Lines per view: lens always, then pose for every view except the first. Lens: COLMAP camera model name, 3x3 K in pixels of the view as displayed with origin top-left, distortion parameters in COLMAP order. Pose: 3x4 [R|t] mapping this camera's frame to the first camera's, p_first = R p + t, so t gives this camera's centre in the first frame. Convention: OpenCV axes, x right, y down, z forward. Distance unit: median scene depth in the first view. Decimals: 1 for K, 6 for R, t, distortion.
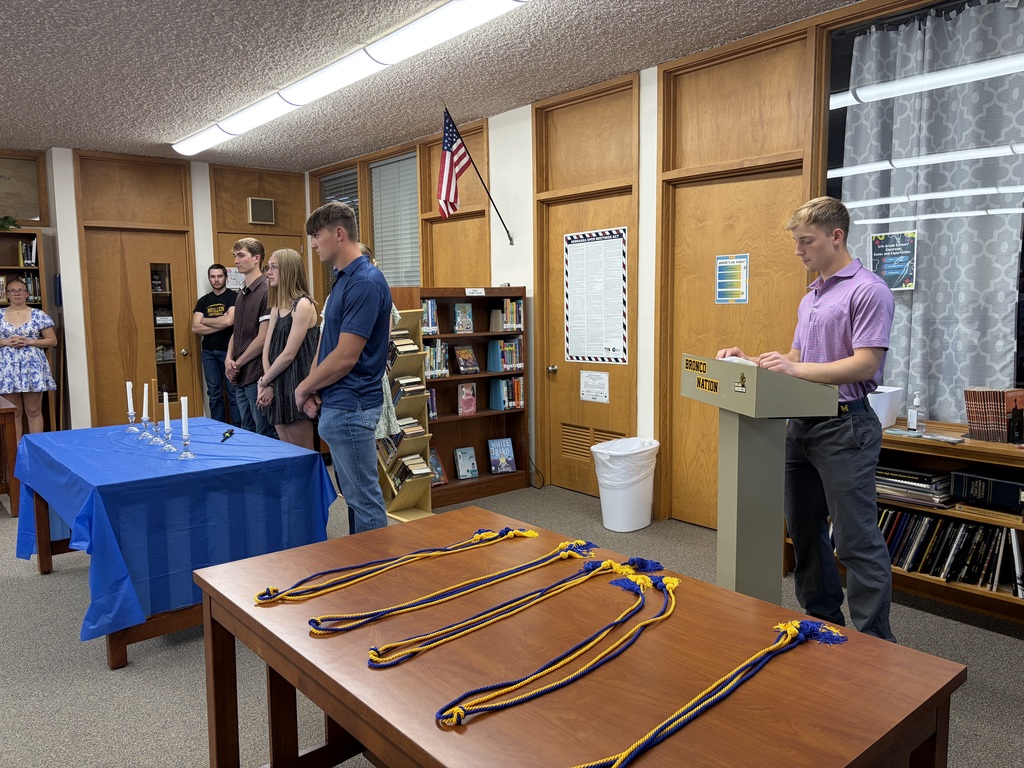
lens RADIAL K [[776.7, 0, 524.3], [0, 776.7, 369.7], [0, 0, 1]] dist [0.058790, -0.059298]
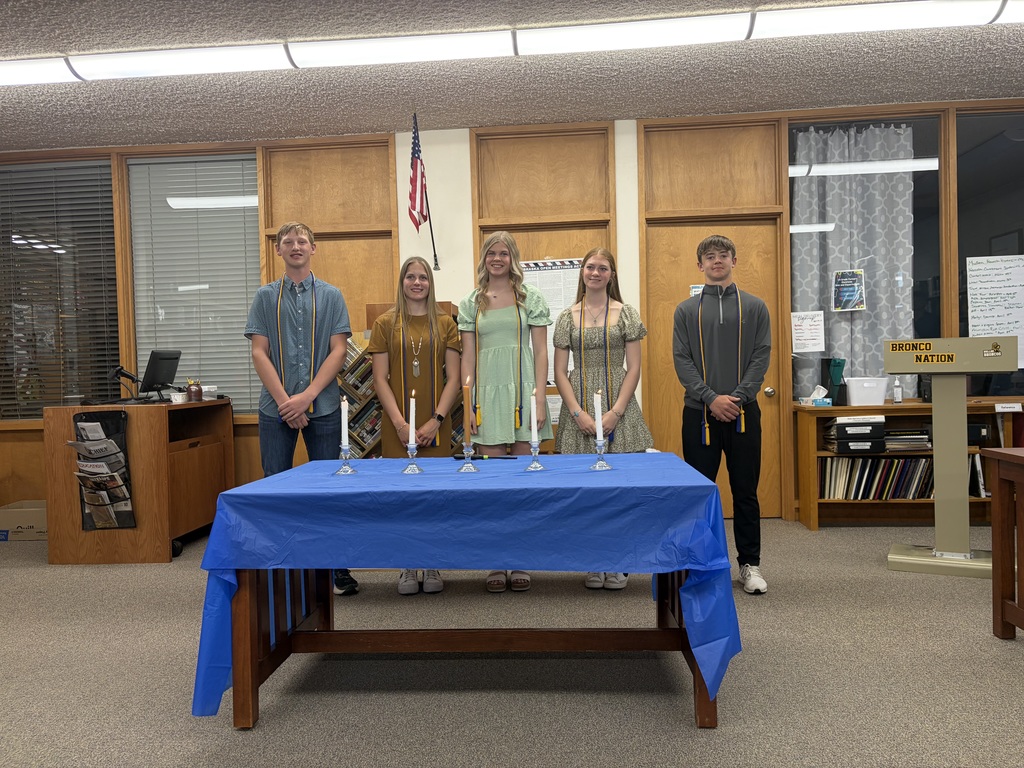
lens RADIAL K [[776.7, 0, 522.5], [0, 776.7, 377.7], [0, 0, 1]] dist [0.058790, -0.059298]
pose [[0.696917, -0.014020, 0.717014, -0.709011], [0.087943, 0.993934, -0.066044, 0.045597], [-0.711739, 0.109084, 0.693923, 0.331221]]
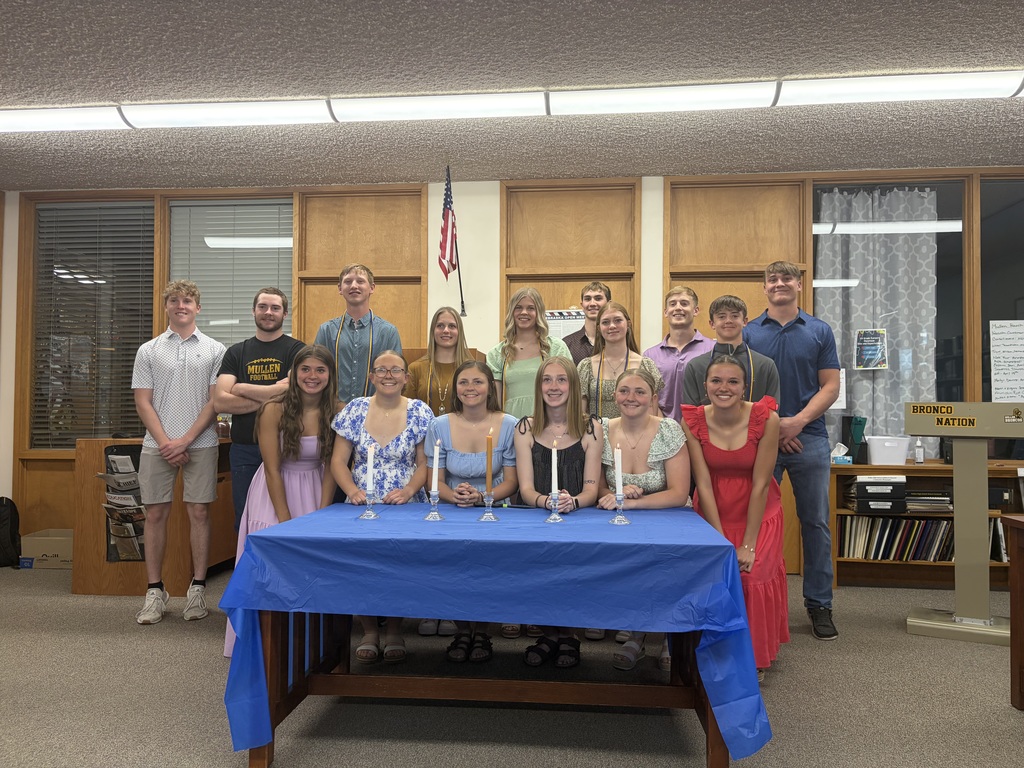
lens RADIAL K [[776.7, 0, 525.8], [0, 776.7, 382.4], [0, 0, 1]] dist [0.058790, -0.059298]
pose [[0.712634, 0.041471, 0.700309, -0.720015], [0.053288, 0.992167, -0.112981, 0.037401], [-0.699509, 0.117832, 0.704842, 0.321733]]
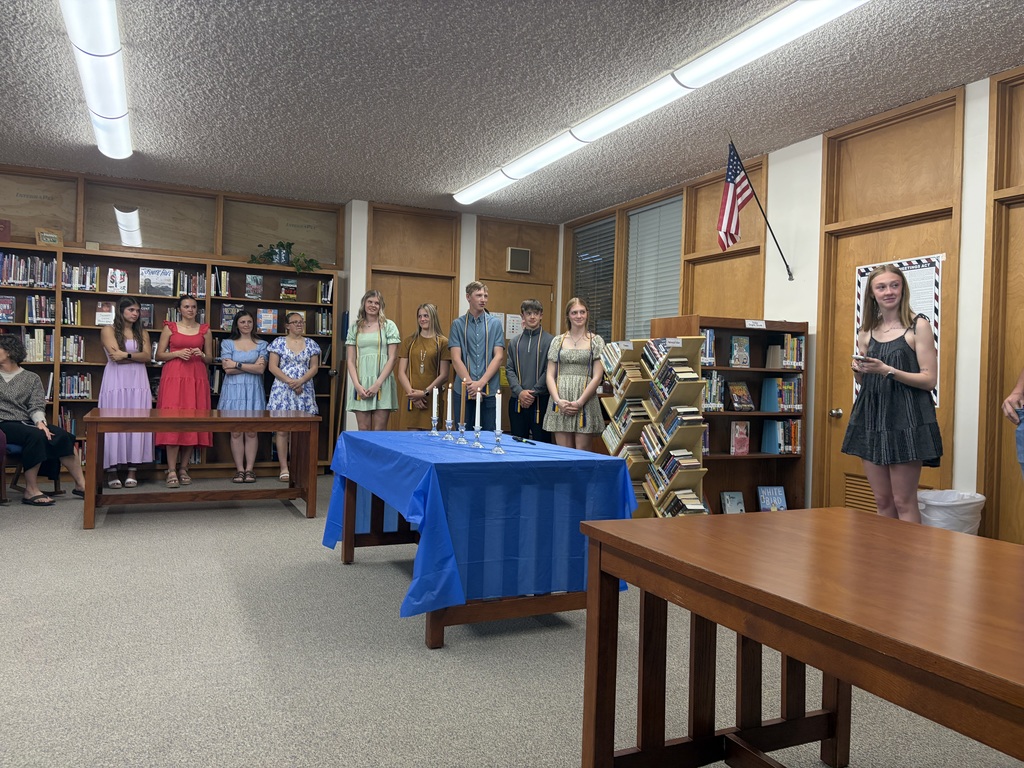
lens RADIAL K [[776.7, 0, 510.3], [0, 776.7, 365.6], [0, 0, 1]] dist [0.058790, -0.059298]
pose [[0.963539, 0.038900, -0.264726, -0.102334], [-0.066571, 0.993117, -0.096368, 0.065168], [0.259155, 0.110478, 0.959496, 0.010492]]
